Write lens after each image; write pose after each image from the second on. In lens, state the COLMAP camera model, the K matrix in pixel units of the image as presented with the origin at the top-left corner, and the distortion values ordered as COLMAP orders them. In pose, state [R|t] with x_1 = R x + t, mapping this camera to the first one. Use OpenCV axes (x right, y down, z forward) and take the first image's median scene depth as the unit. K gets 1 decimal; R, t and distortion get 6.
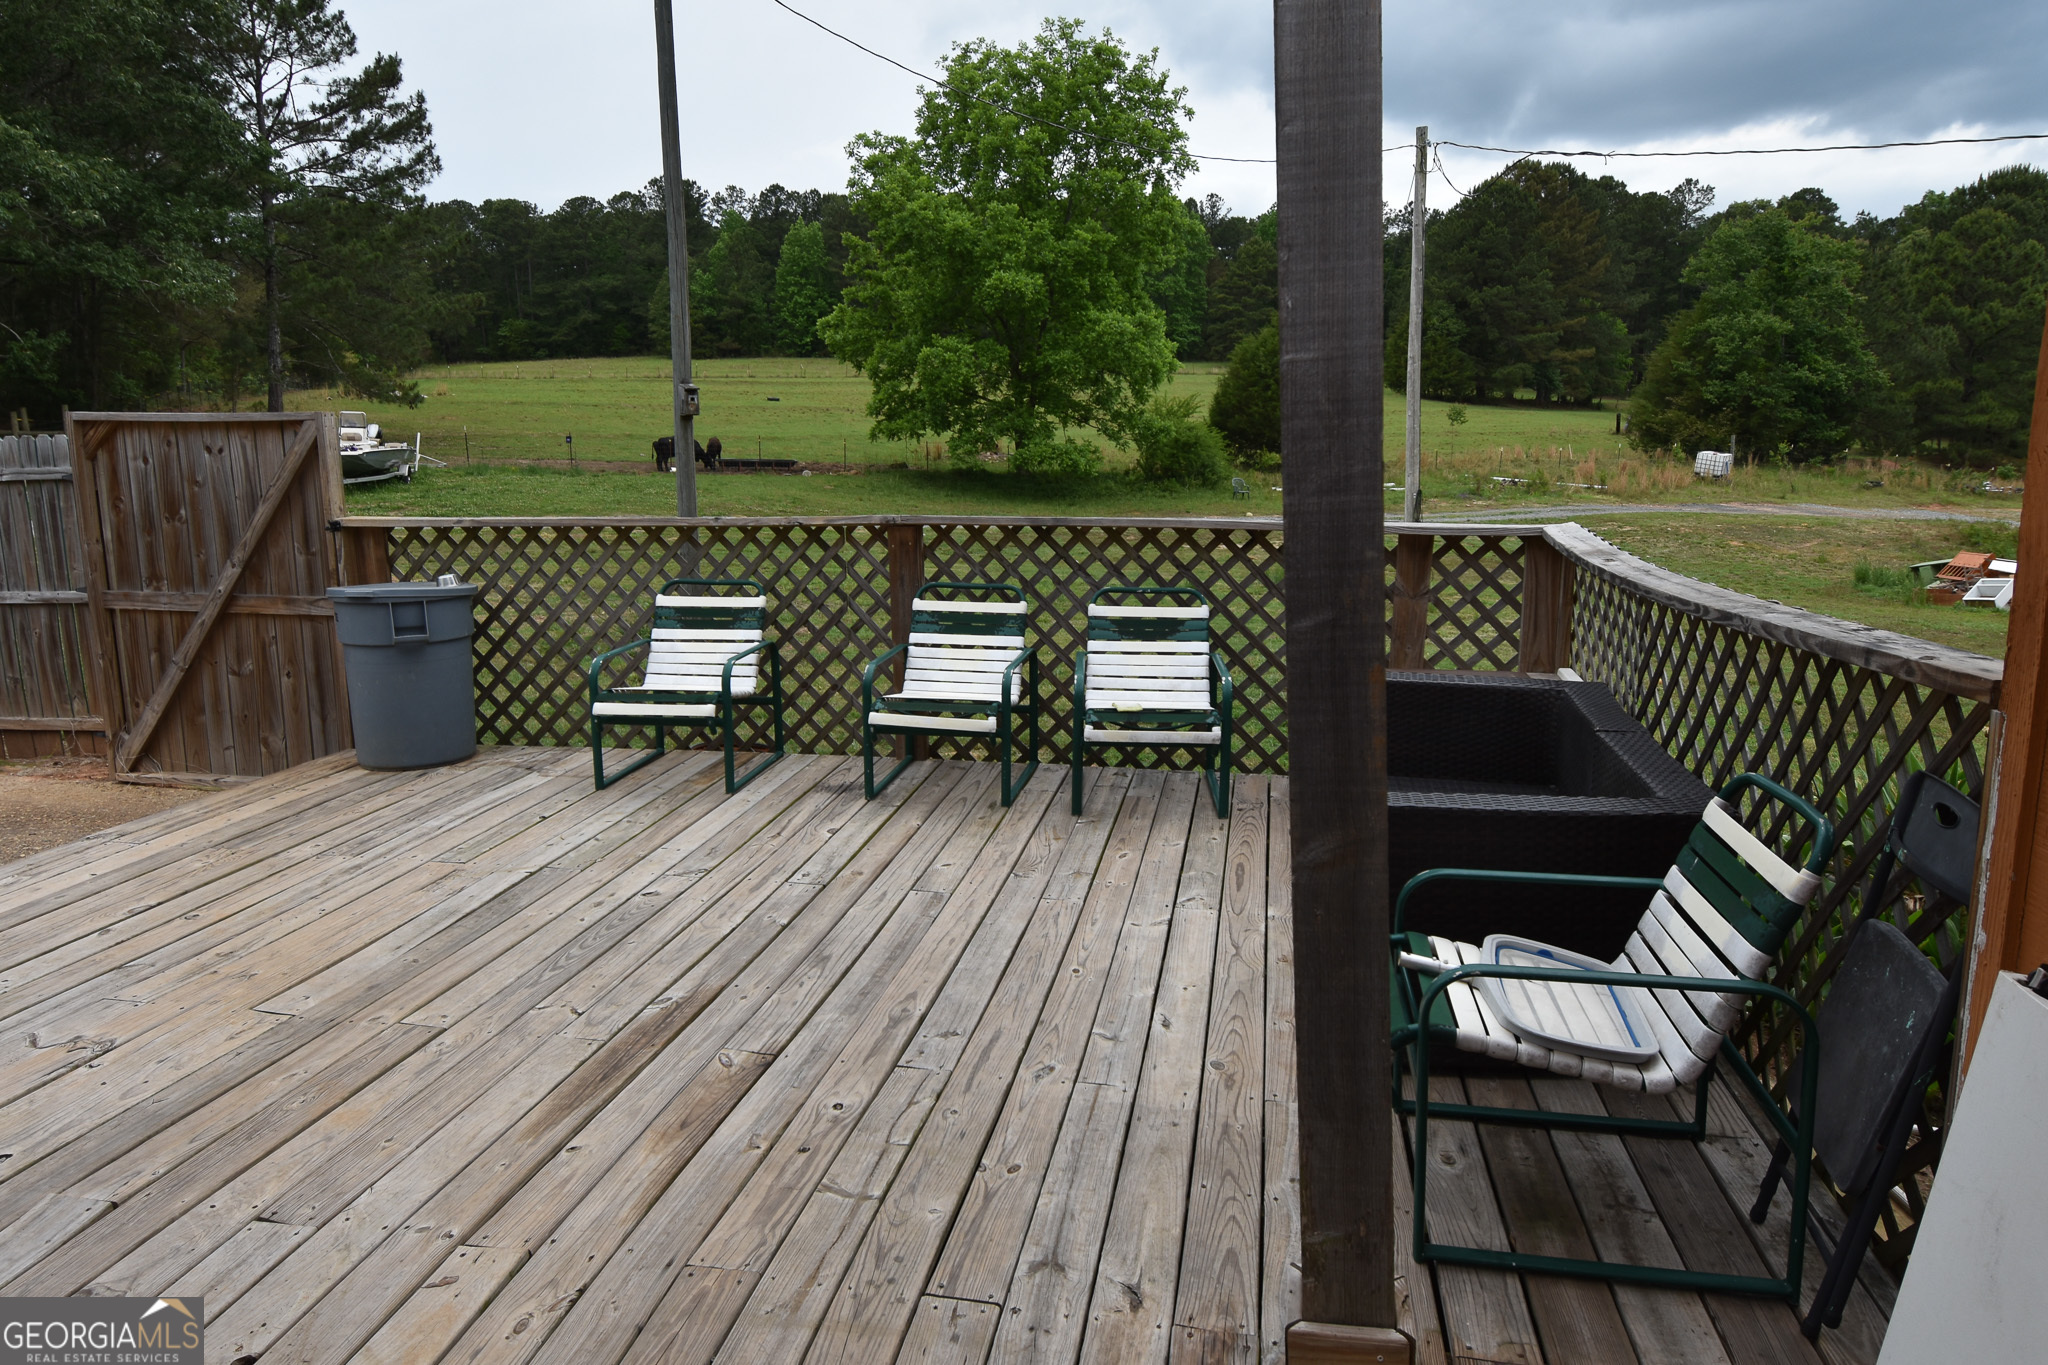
lens RADIAL K [[1339.2, 0, 1015.5], [0, 1339.2, 671.6], [0, 0, 1]] dist [0.045968, -0.051902]
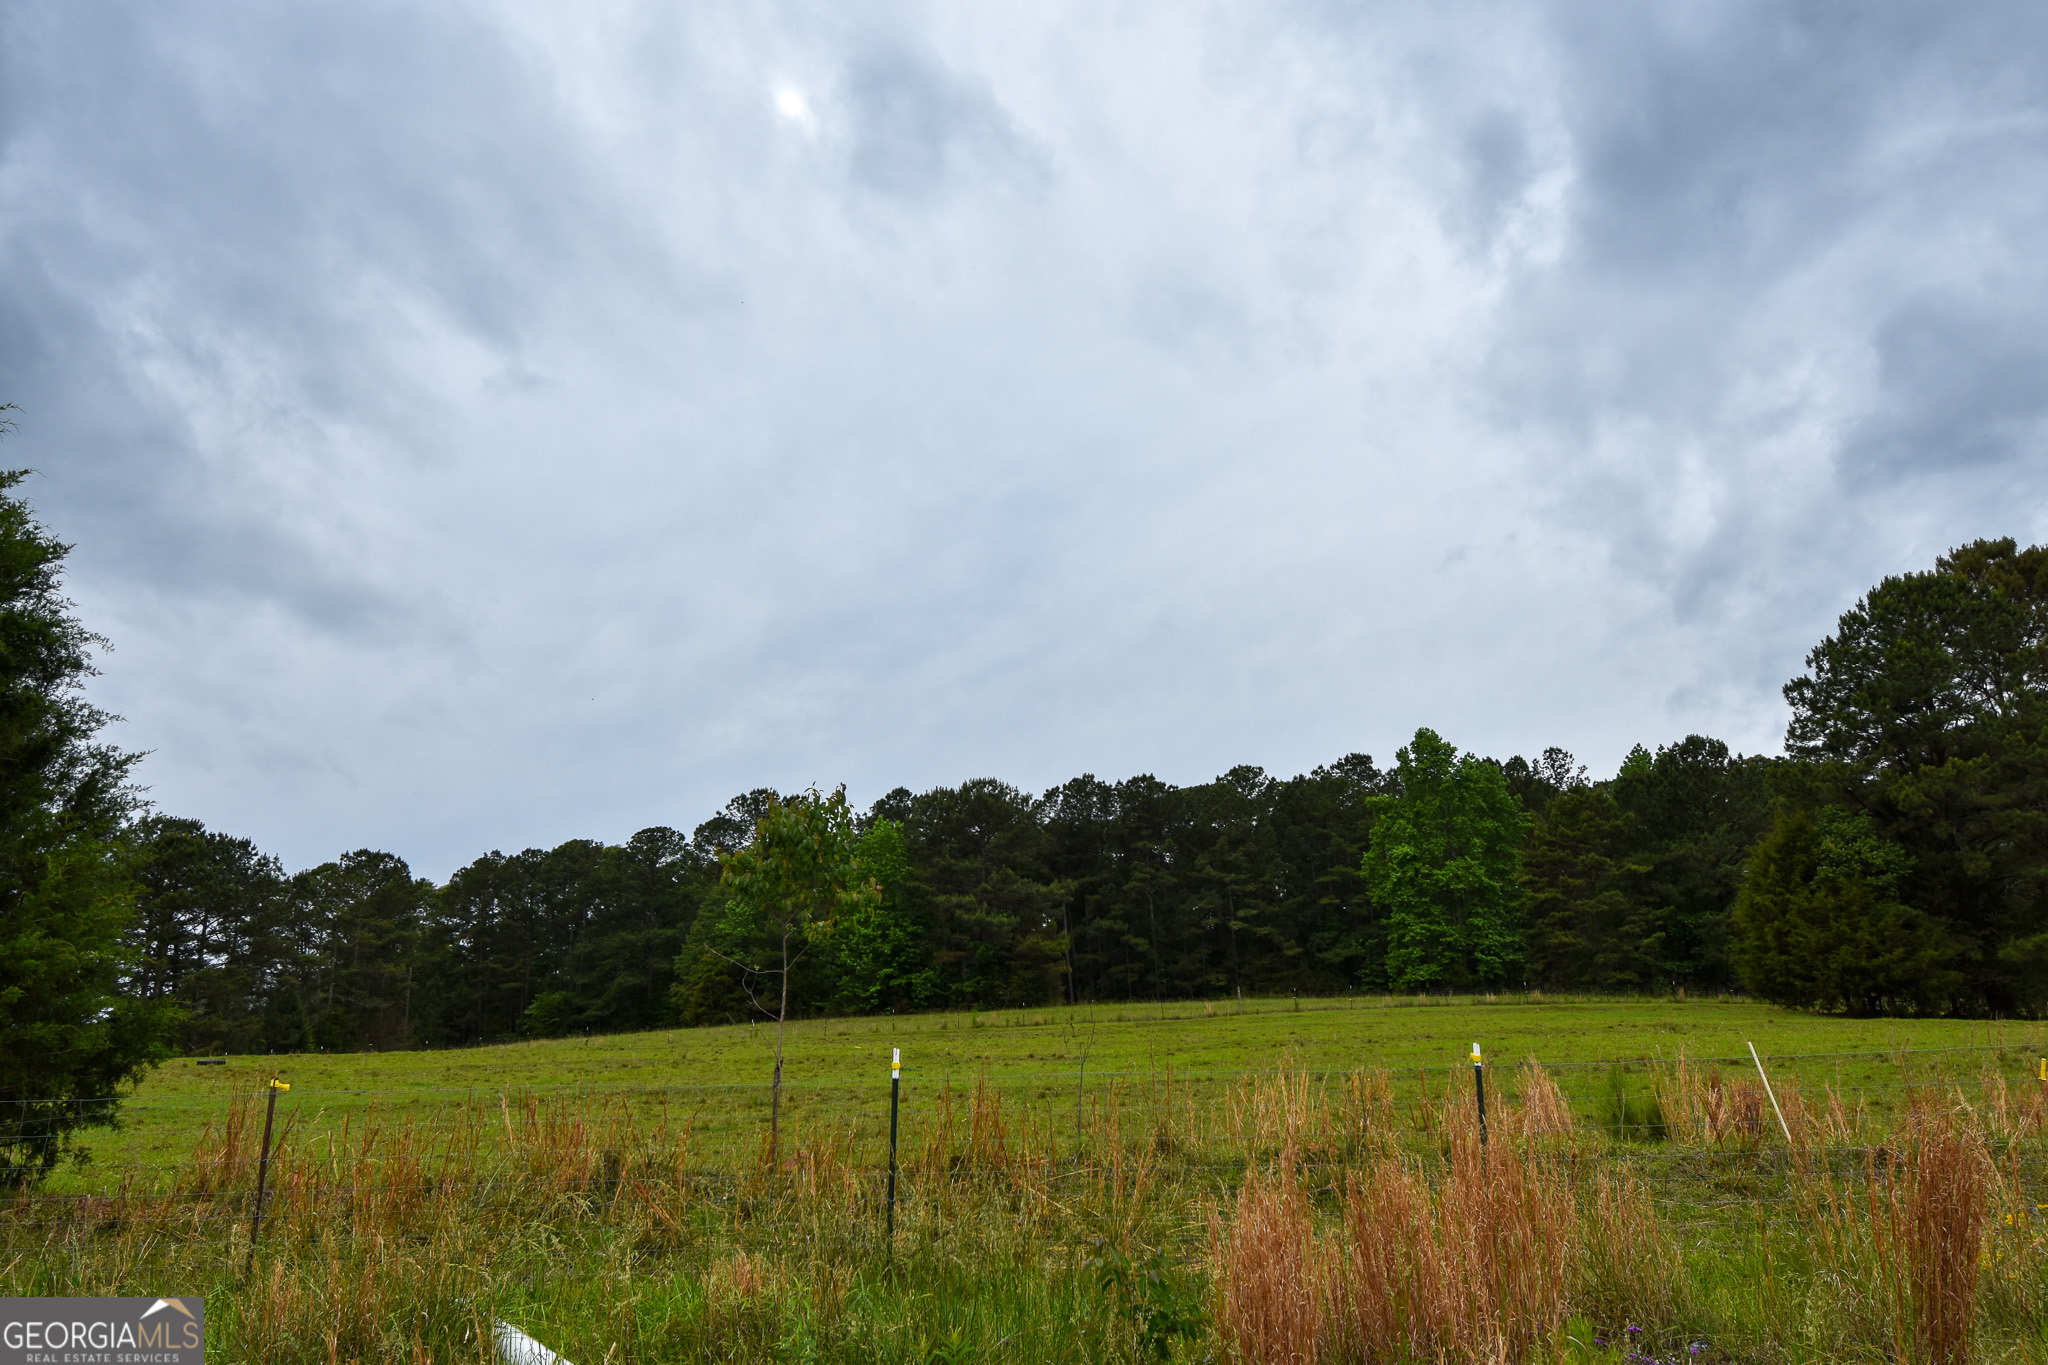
lens RADIAL K [[1559.5, 0, 1024.0], [0, 1559.5, 682.5], [0, 0, 1]] dist [0.086998, -0.101520]
pose [[0.952803, -0.111906, -0.282212, 0.514553], [-0.024694, 0.897936, -0.439432, -0.165220], [0.302584, 0.425661, 0.852793, 1.068078]]
